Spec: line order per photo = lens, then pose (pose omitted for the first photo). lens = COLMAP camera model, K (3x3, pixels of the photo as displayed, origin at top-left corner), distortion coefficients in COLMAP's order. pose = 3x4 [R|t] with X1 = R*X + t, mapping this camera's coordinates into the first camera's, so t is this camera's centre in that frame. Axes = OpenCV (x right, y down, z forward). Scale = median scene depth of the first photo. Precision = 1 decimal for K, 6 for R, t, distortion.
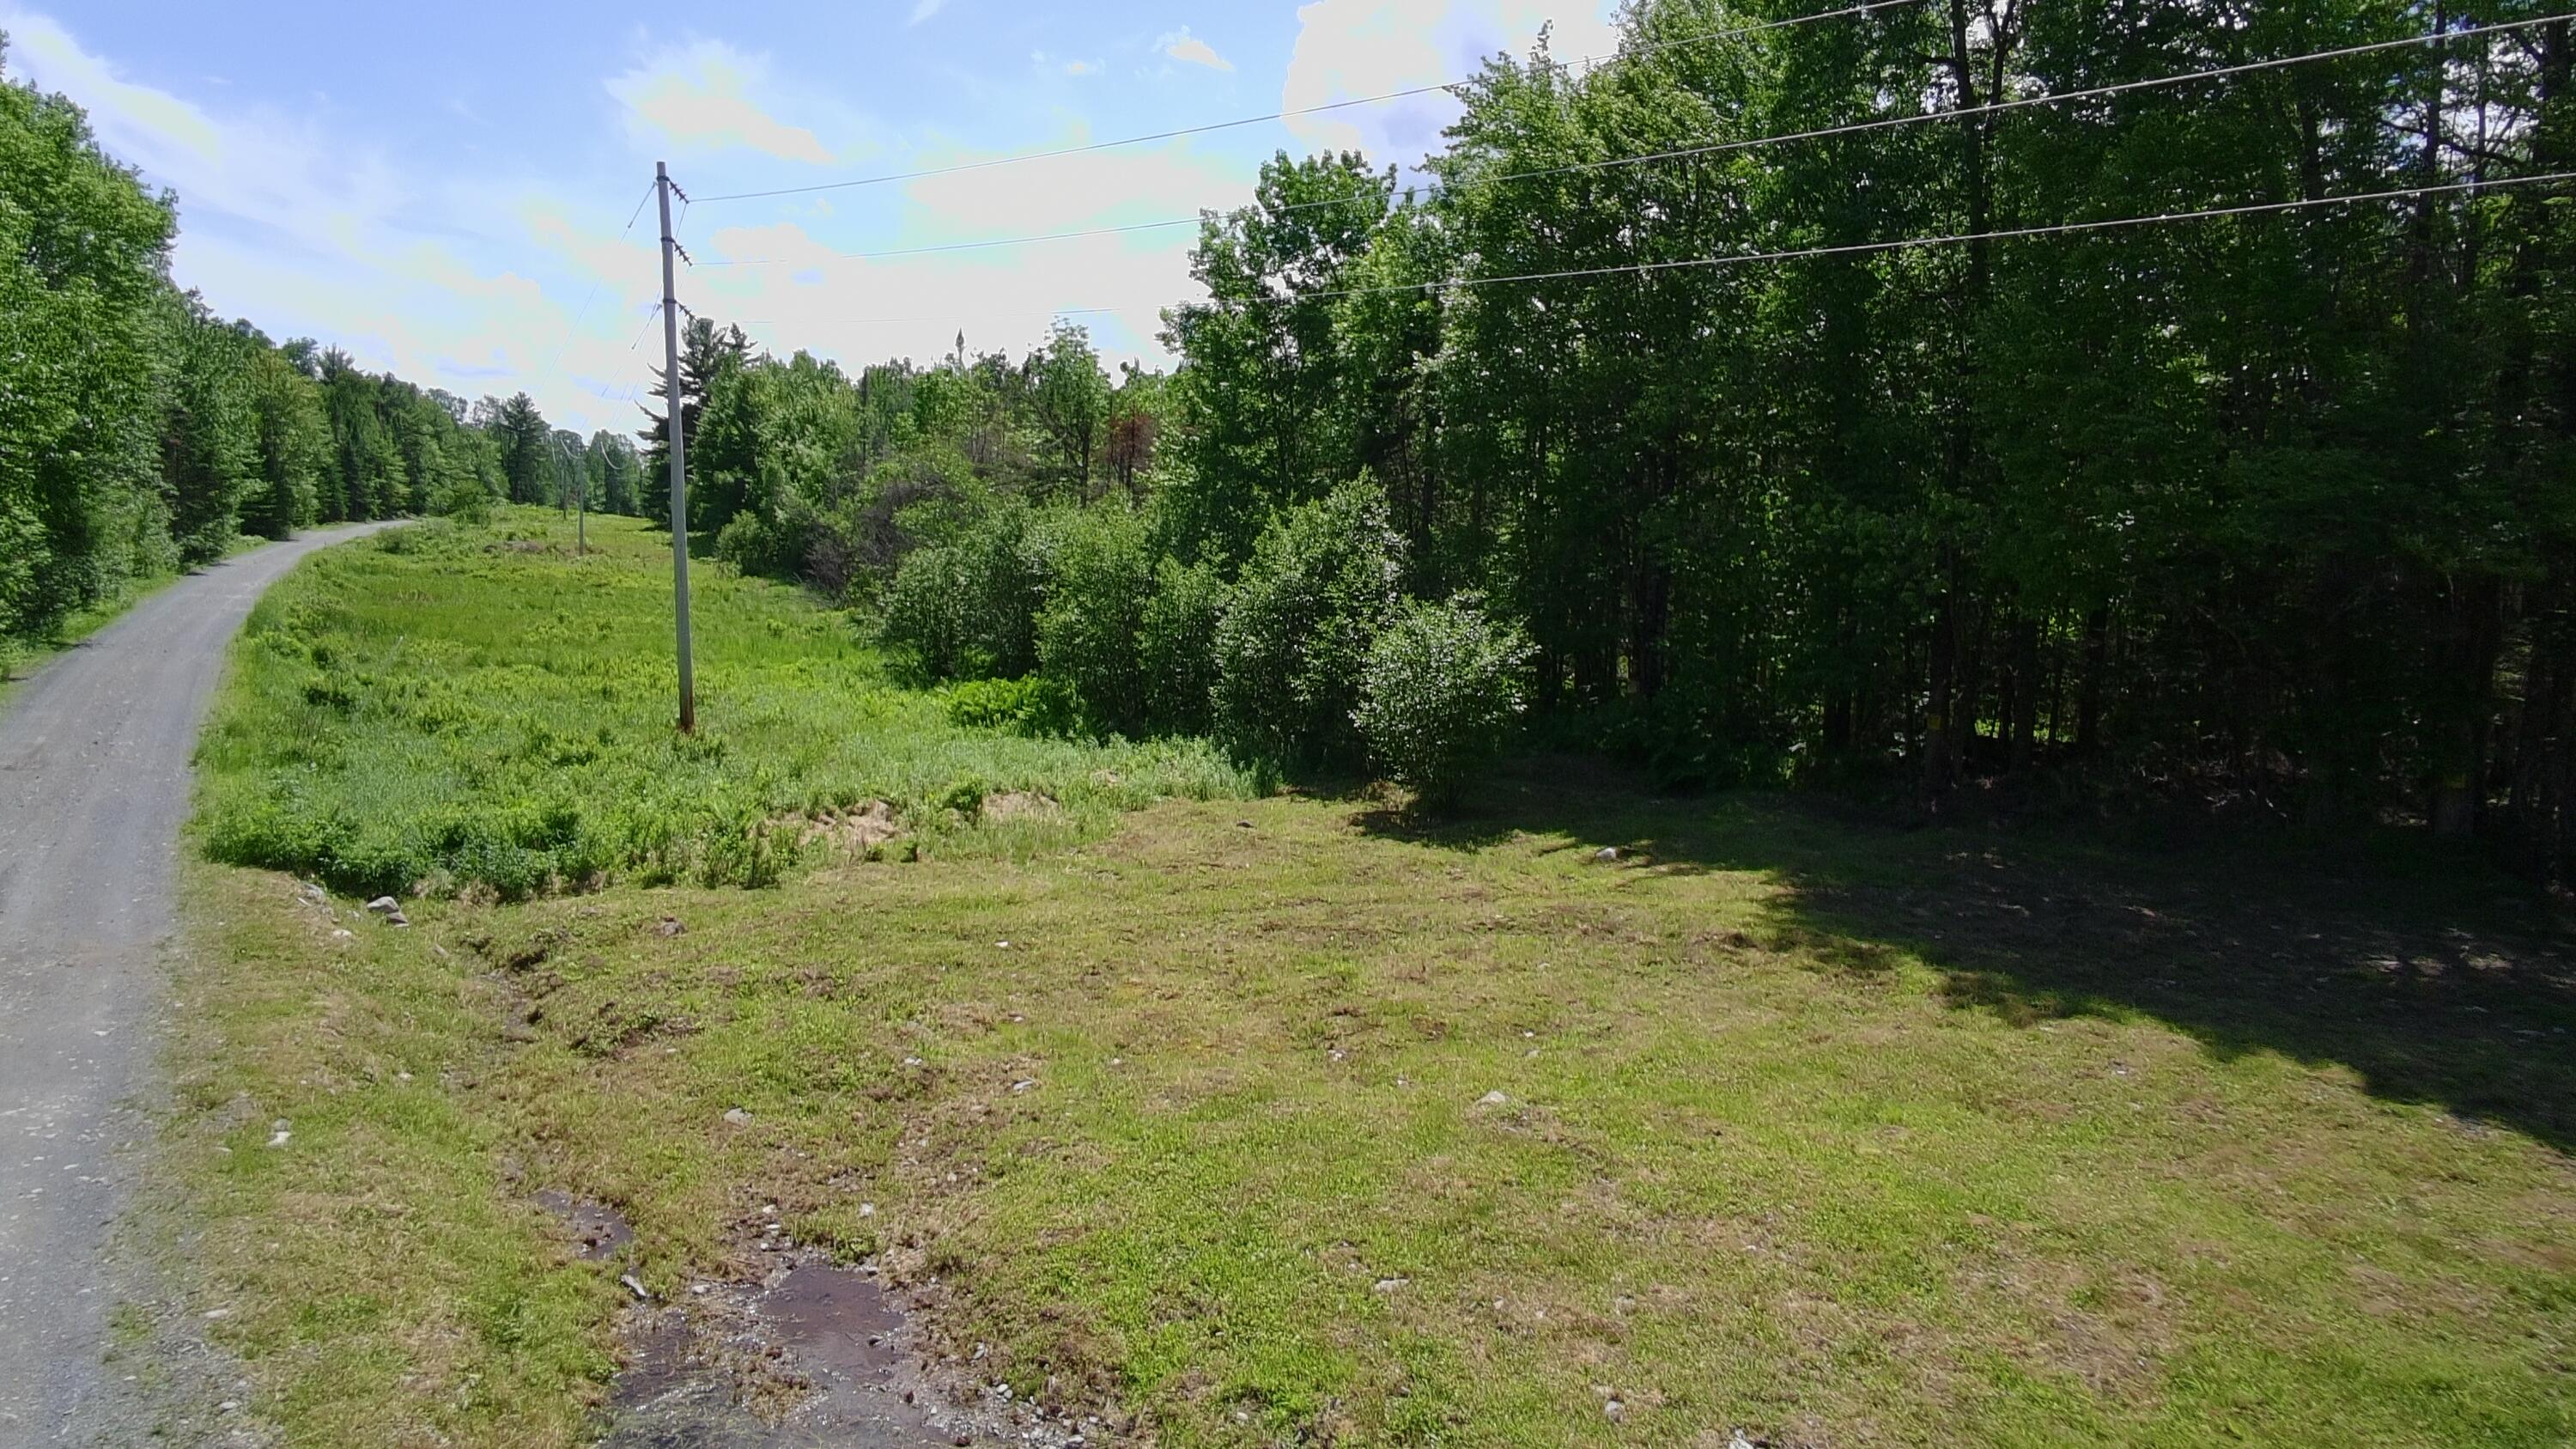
lens RADIAL K [[1594.9, 0, 1282.2], [0, 1594.9, 712.6], [0, 0, 1]] dist [-0.054111, 0.036588]
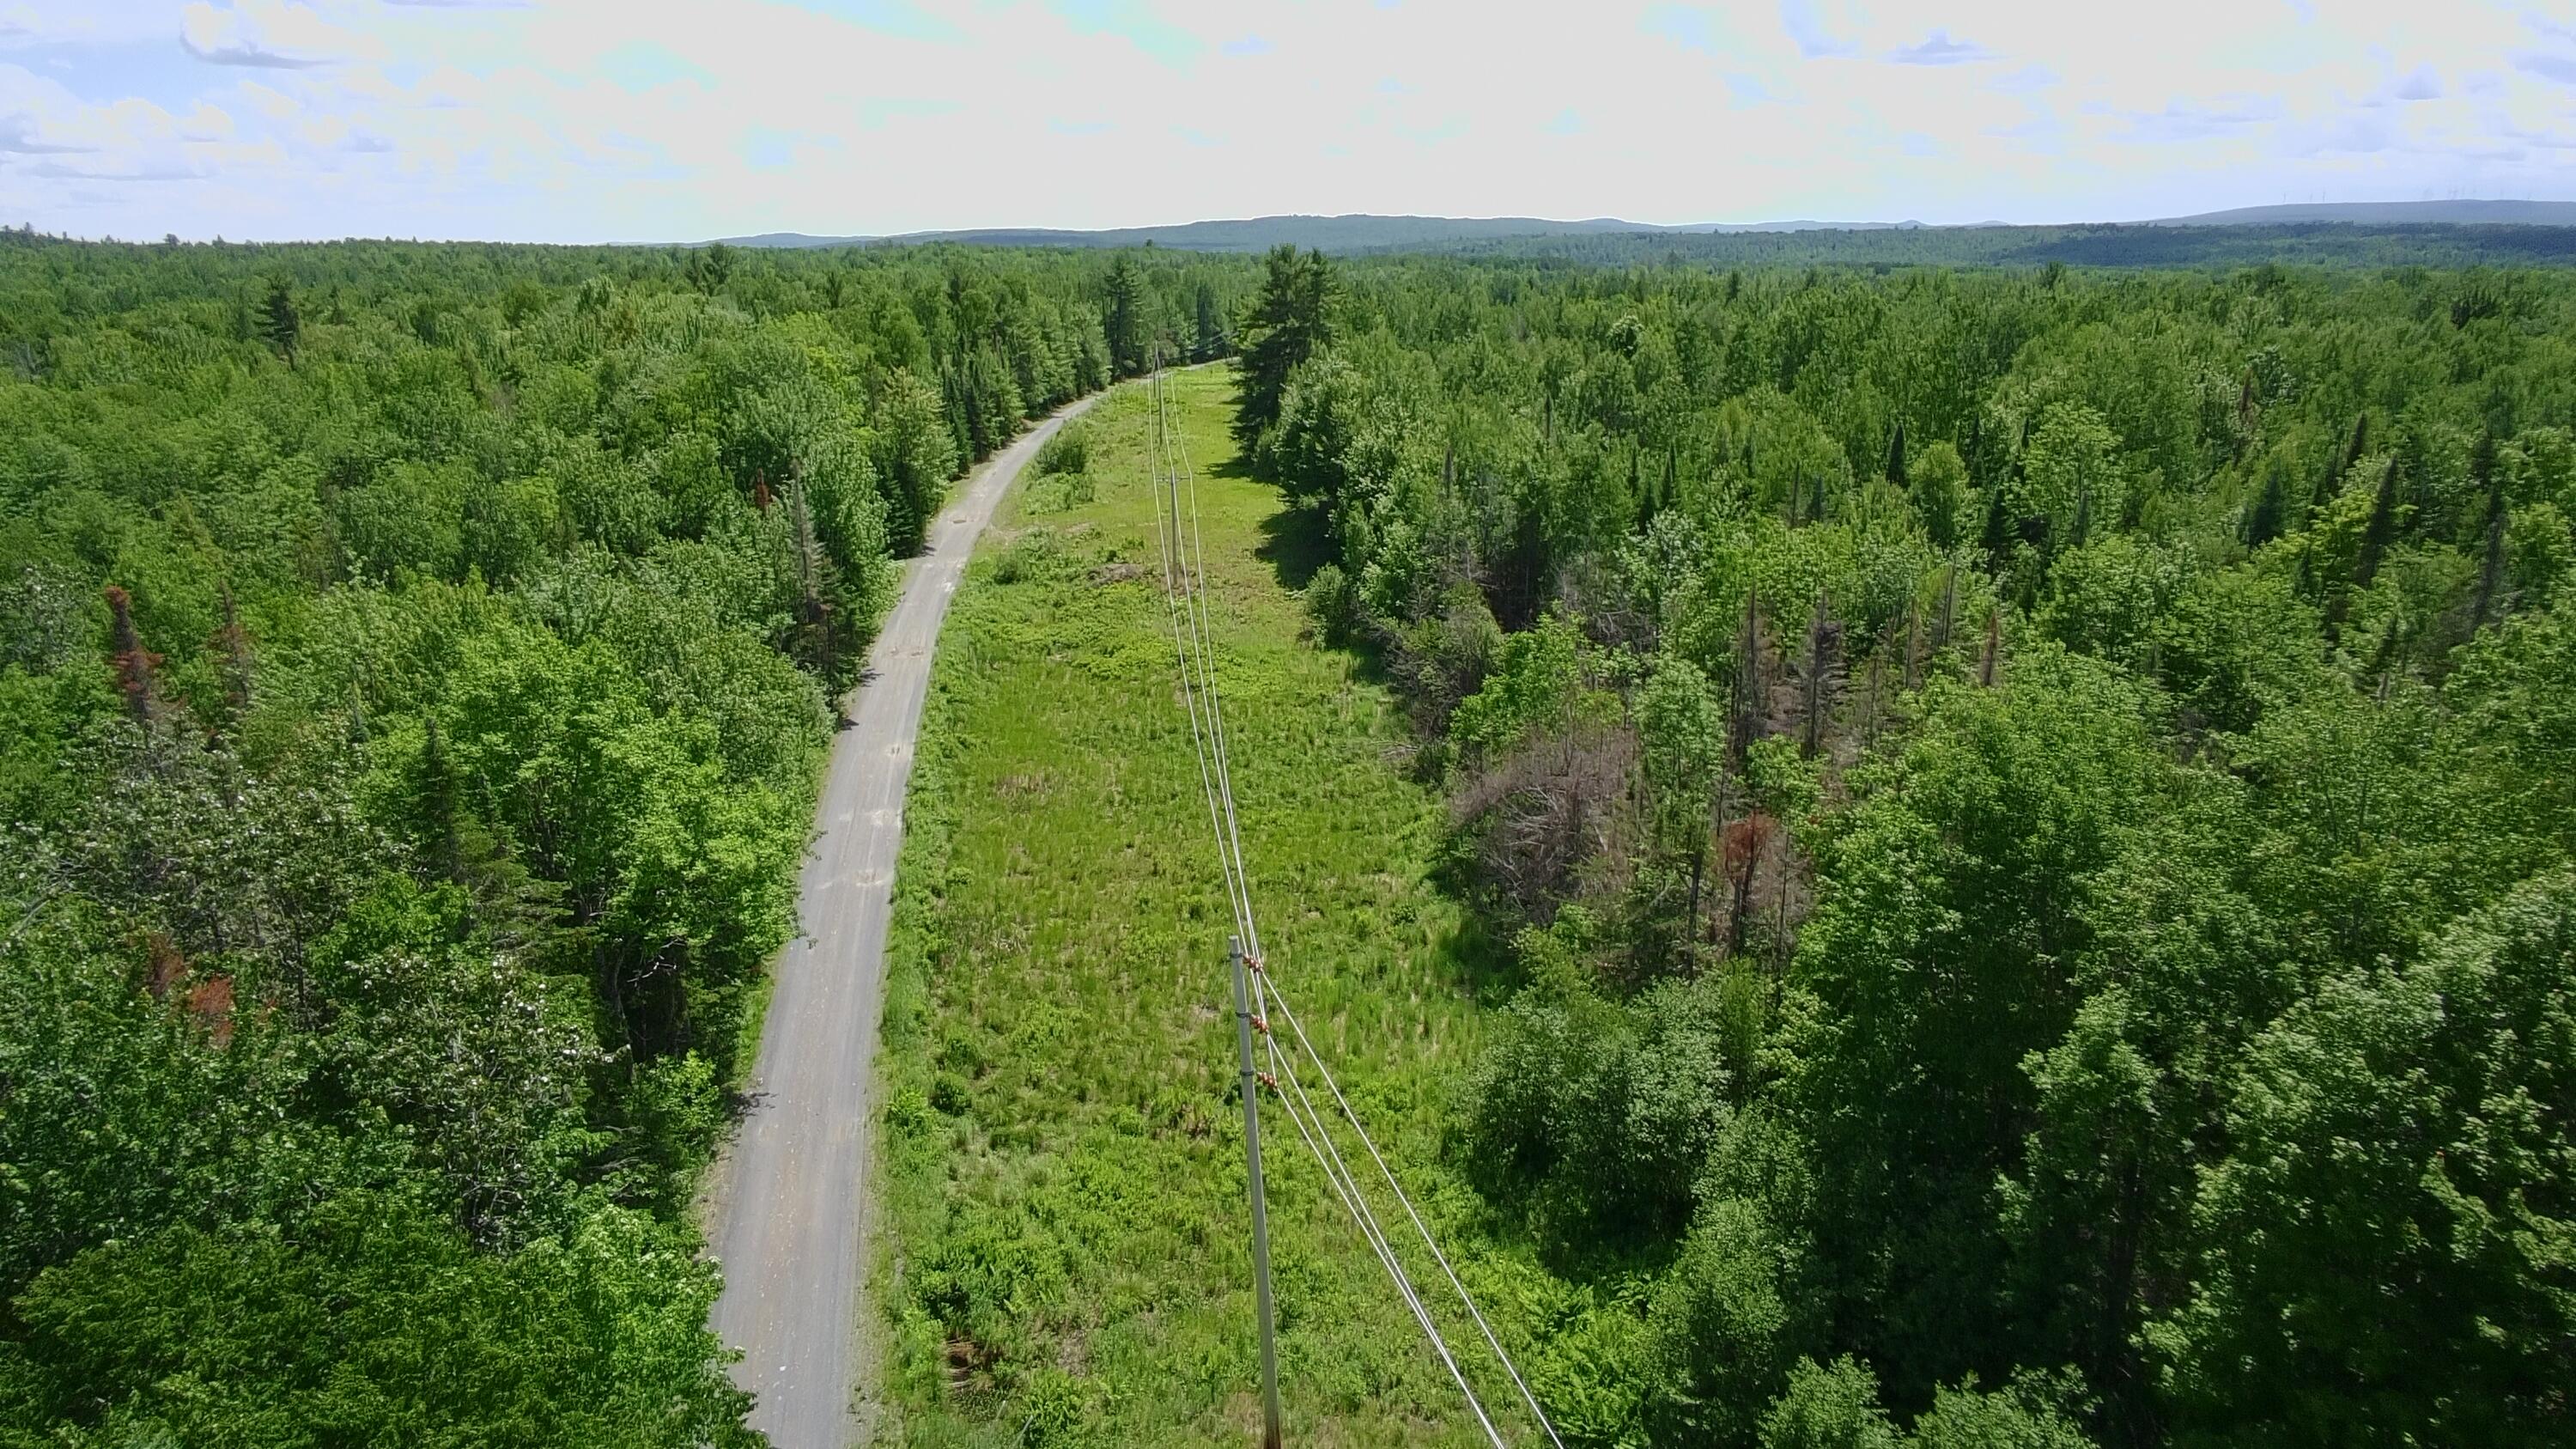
lens RADIAL K [[1594.9, 0, 1279.8], [0, 1594.9, 726.5], [0, 0, 1]] dist [-0.054111, 0.036588]
pose [[0.936706, 0.049153, -0.346648, -0.047635], [0.012157, 0.984933, 0.172510, -0.489478], [0.349904, -0.165806, 0.921995, 0.148165]]
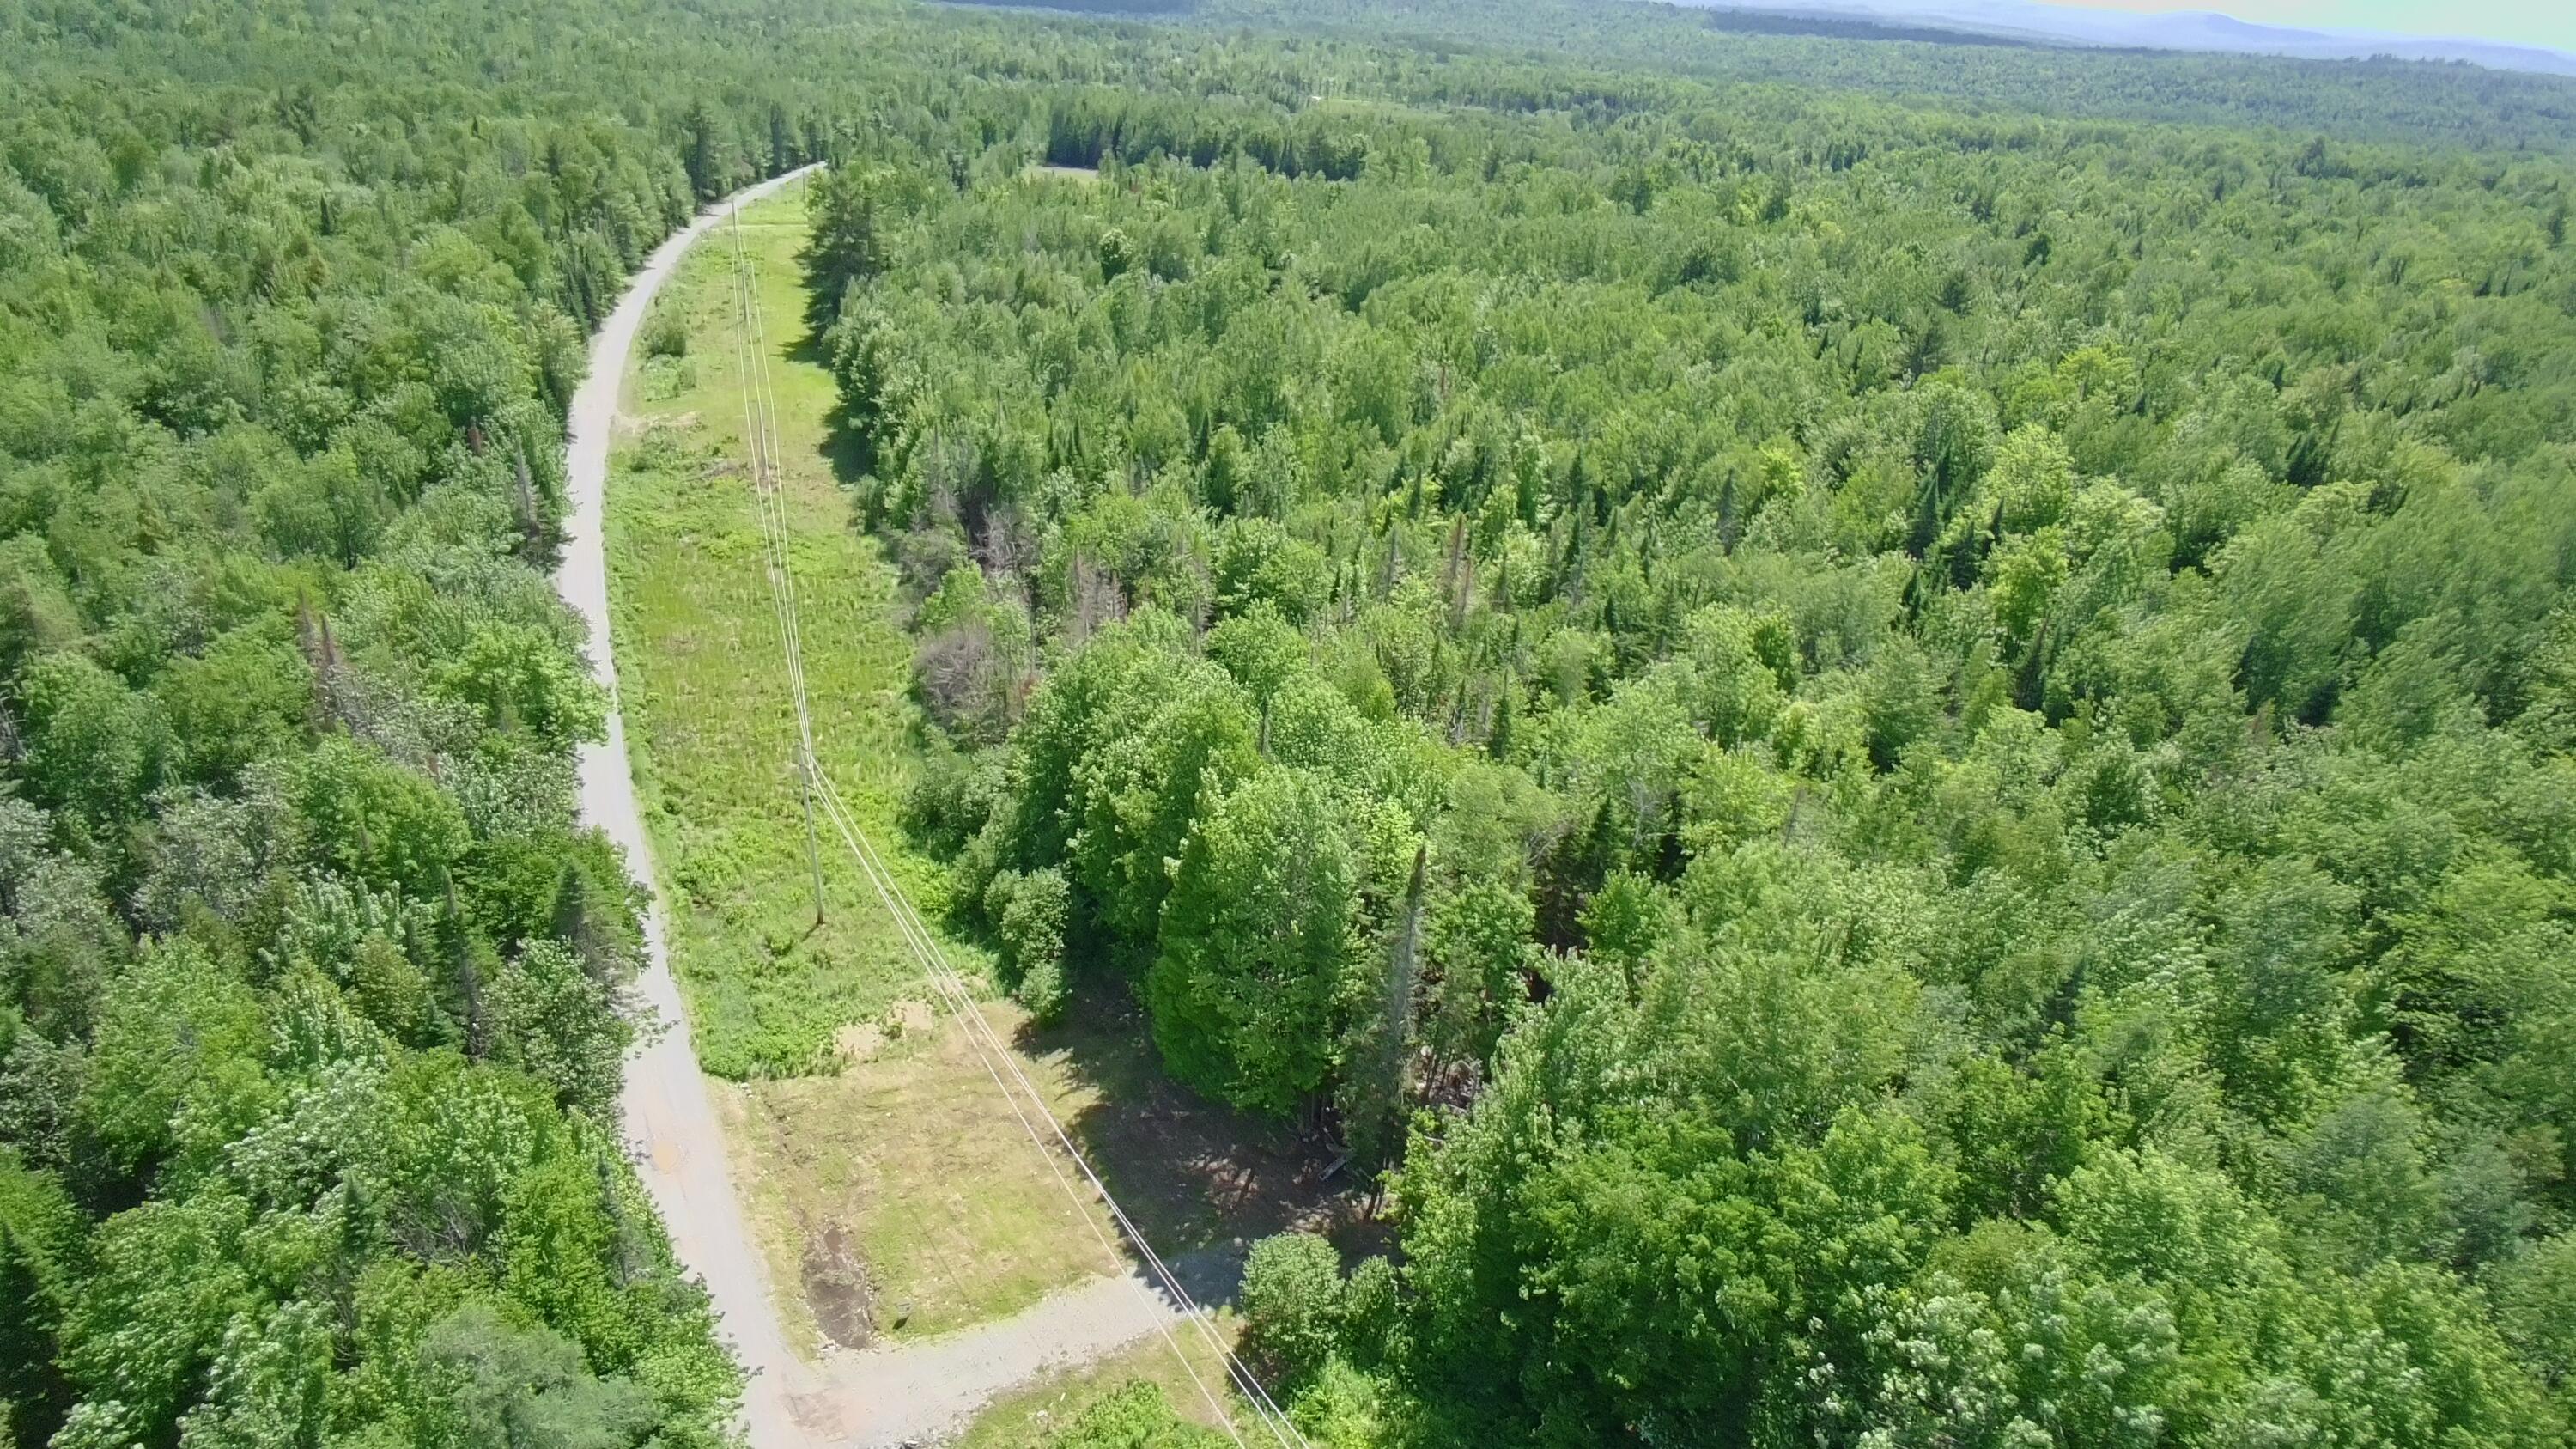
lens RADIAL K [[1594.9, 0, 1286.7], [0, 1594.9, 728.8], [0, 0, 1]] dist [-0.054111, 0.036588]
pose [[0.992942, 0.075815, -0.091207, 0.530020], [-0.042262, 0.944706, 0.325185, -1.003099], [0.110818, -0.319035, 0.941242, -1.131963]]
